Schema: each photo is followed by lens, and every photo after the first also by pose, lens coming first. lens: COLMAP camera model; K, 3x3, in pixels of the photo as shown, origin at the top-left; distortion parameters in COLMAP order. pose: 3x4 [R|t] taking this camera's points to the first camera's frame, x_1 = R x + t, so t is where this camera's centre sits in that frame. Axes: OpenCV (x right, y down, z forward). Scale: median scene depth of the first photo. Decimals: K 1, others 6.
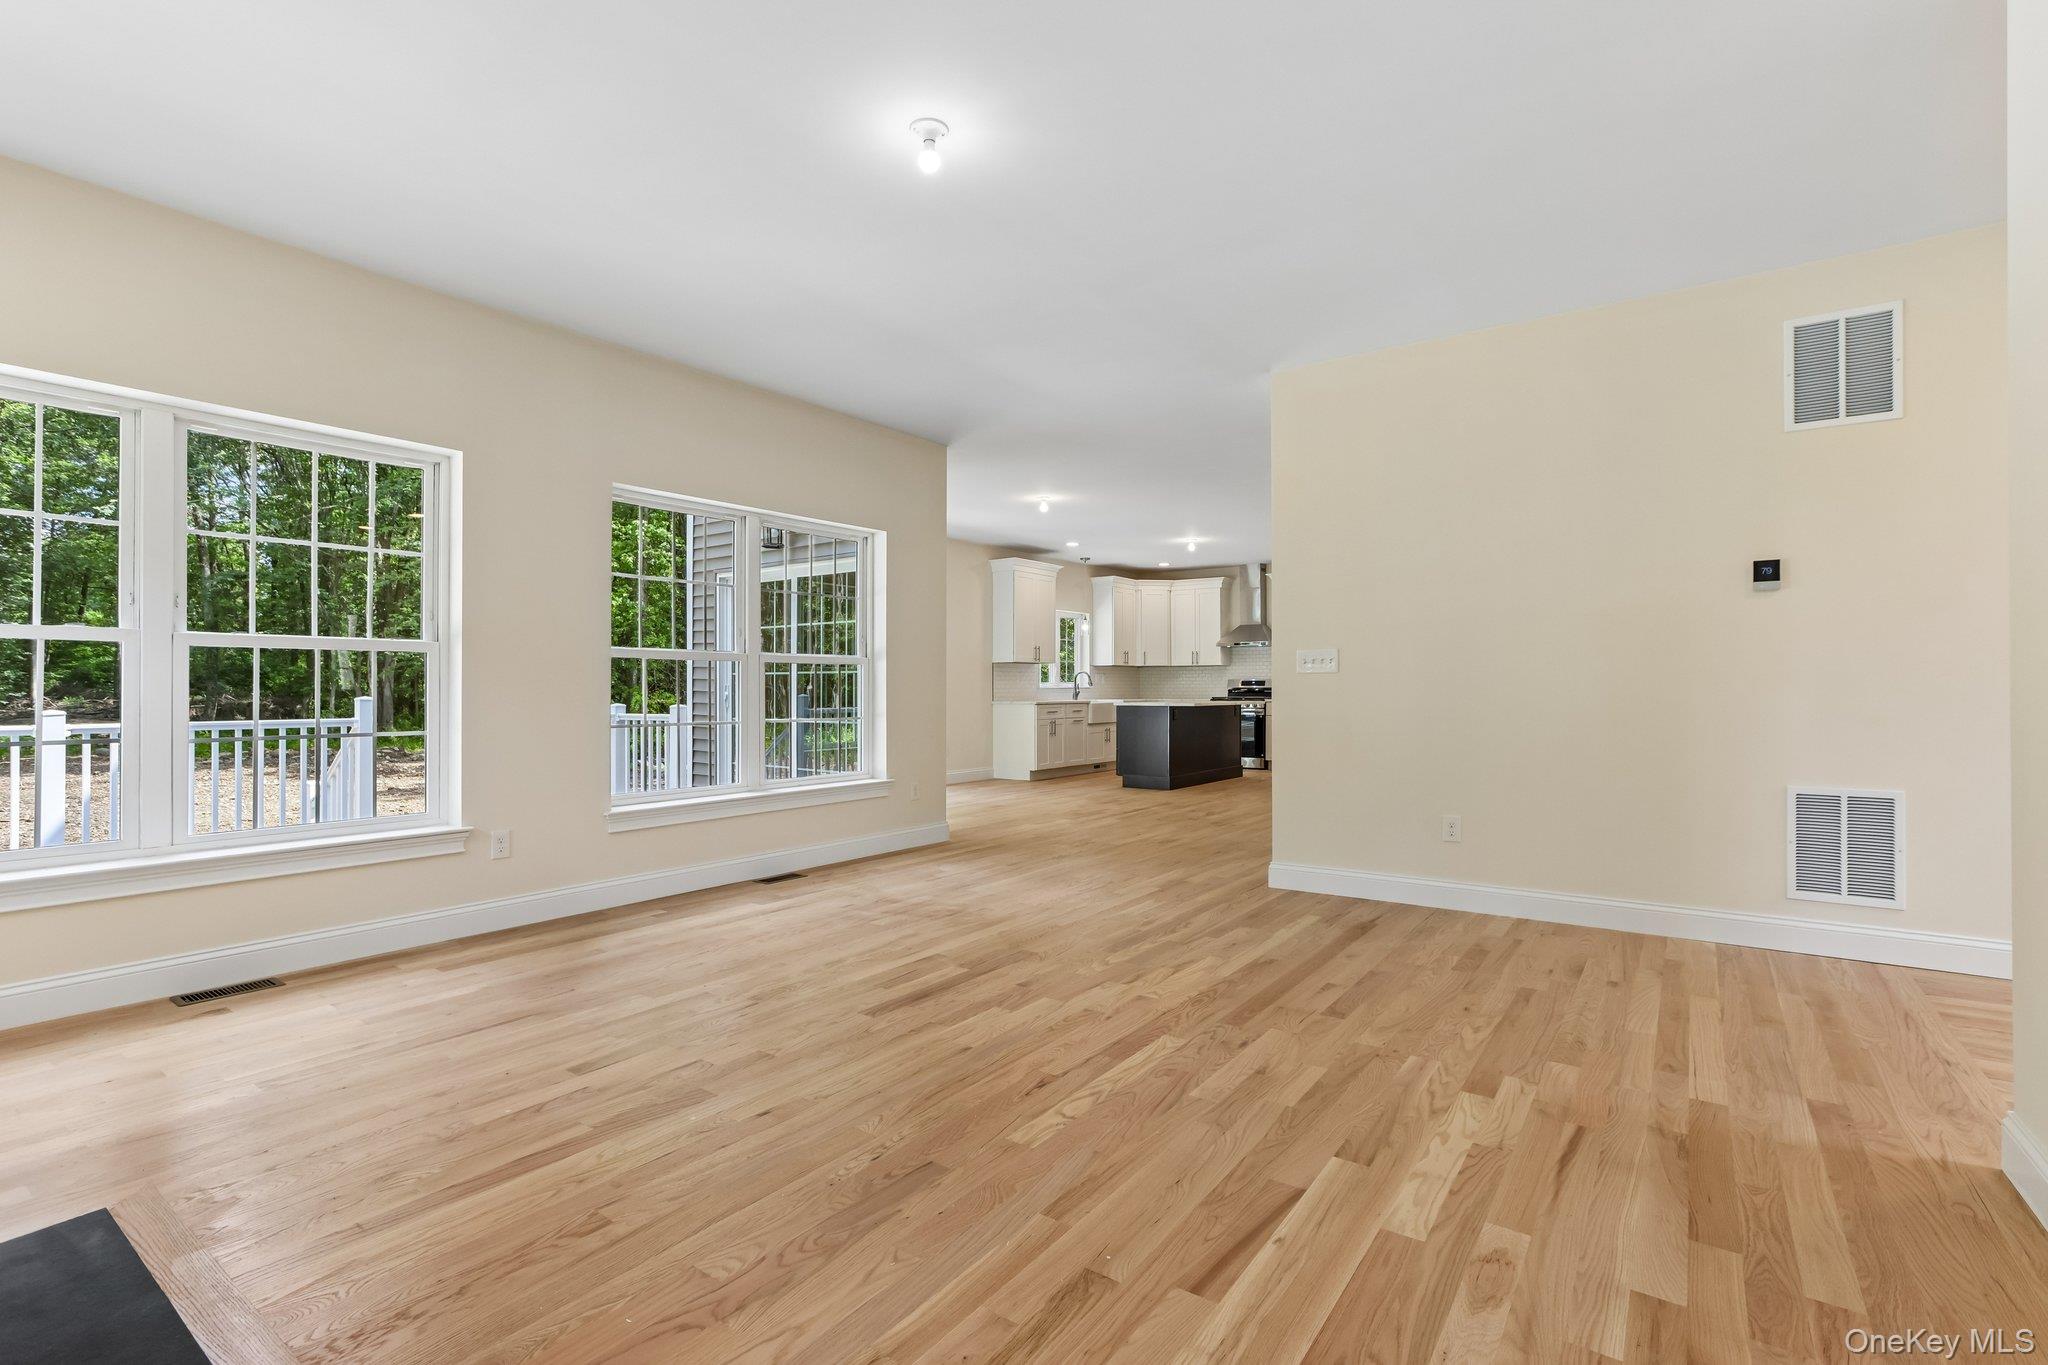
lens RADIAL K [[941.1, 0, 1029.6], [0, 941.1, 666.1], [0, 0, 1]] dist [-0.042532, 0.022411]
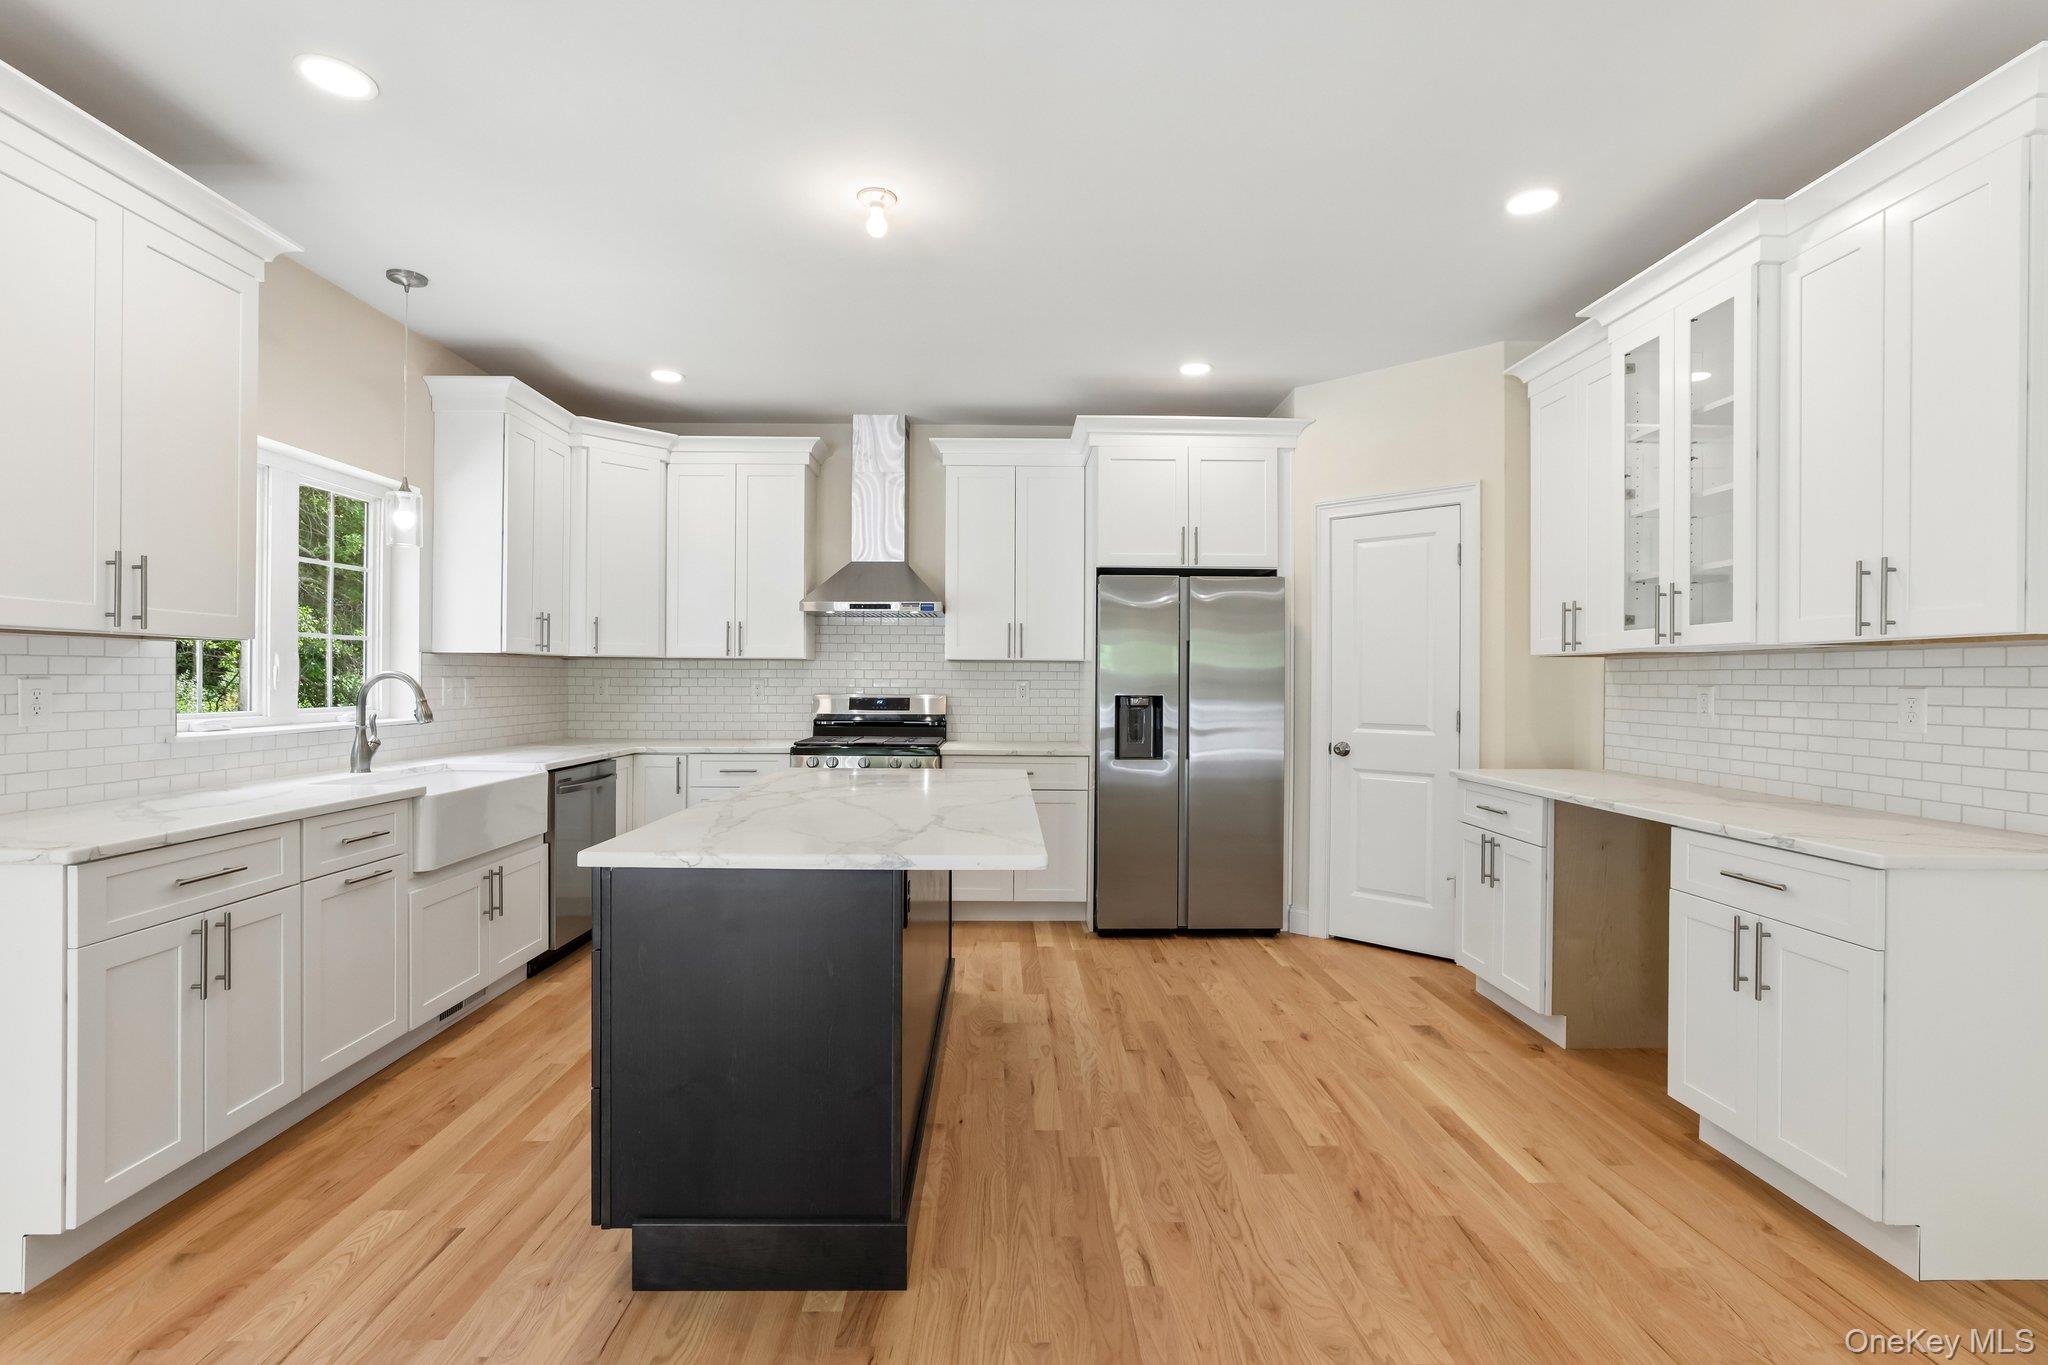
lens RADIAL K [[933.2, 0, 1024.0], [0, 933.2, 682.5], [0, 0, 1]] dist [-0.044705, 0.023074]
pose [[0.795124, 0.001995, 0.606443, 0.045388], [-0.017741, 0.999643, 0.019972, -0.000541], [-0.606187, -0.026639, 0.794876, 0.752607]]
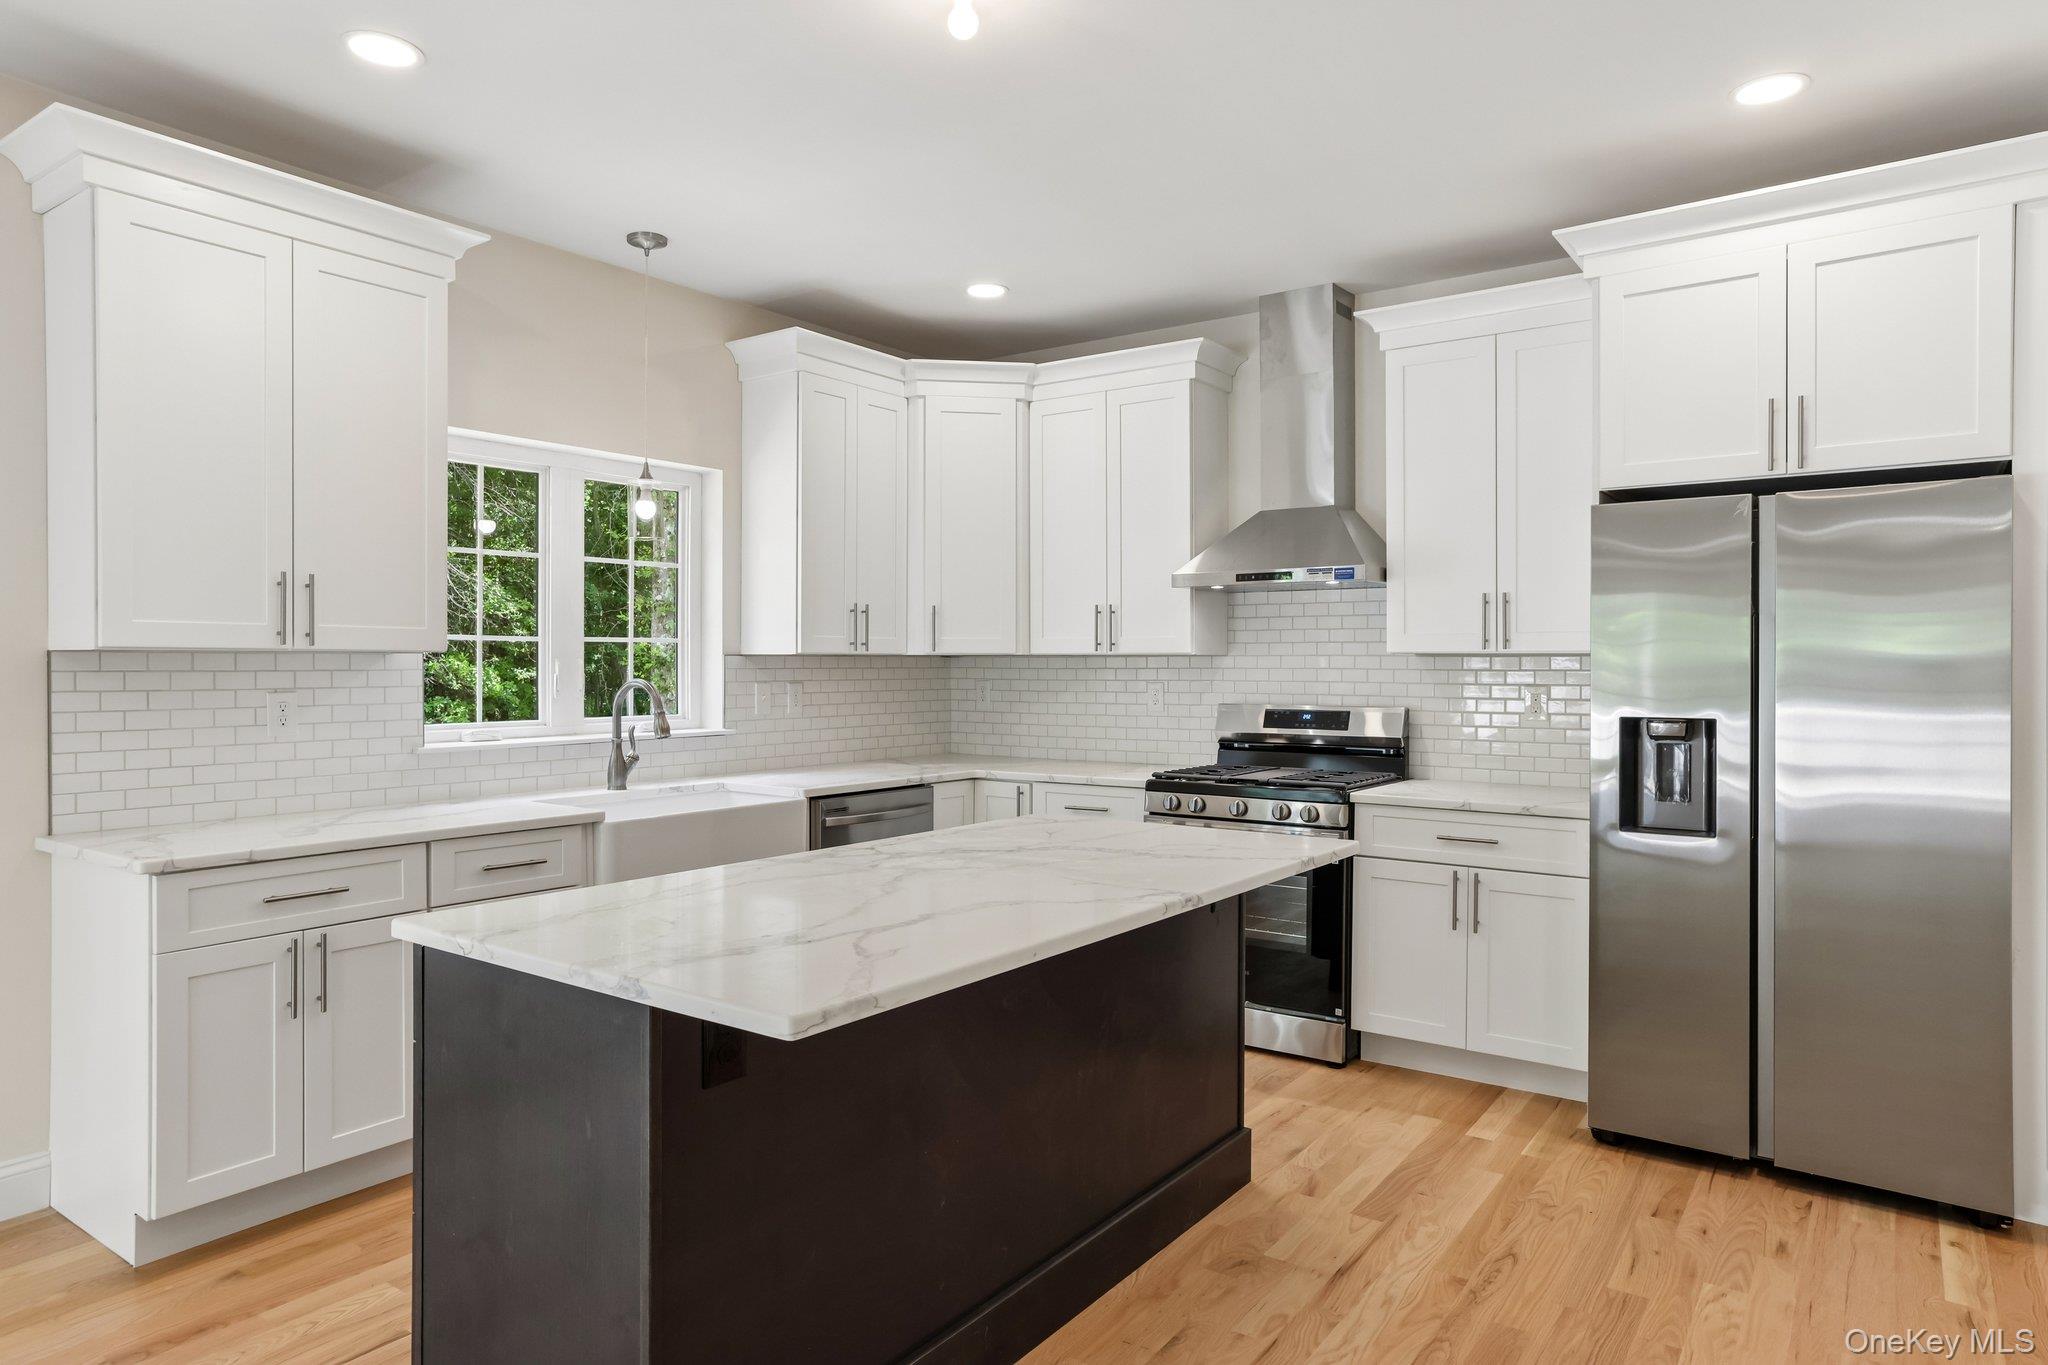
lens RADIAL K [[1240.8, 0, 1024.7], [0, 1240.8, 674.2], [0, 0, 1]] dist [-0.046325, 0.056548]
pose [[0.999992, -0.000276, 0.003874, 0.181815], [0.000163, 0.999579, 0.029000, -0.006920], [-0.003881, -0.028999, 0.999572, 0.751898]]
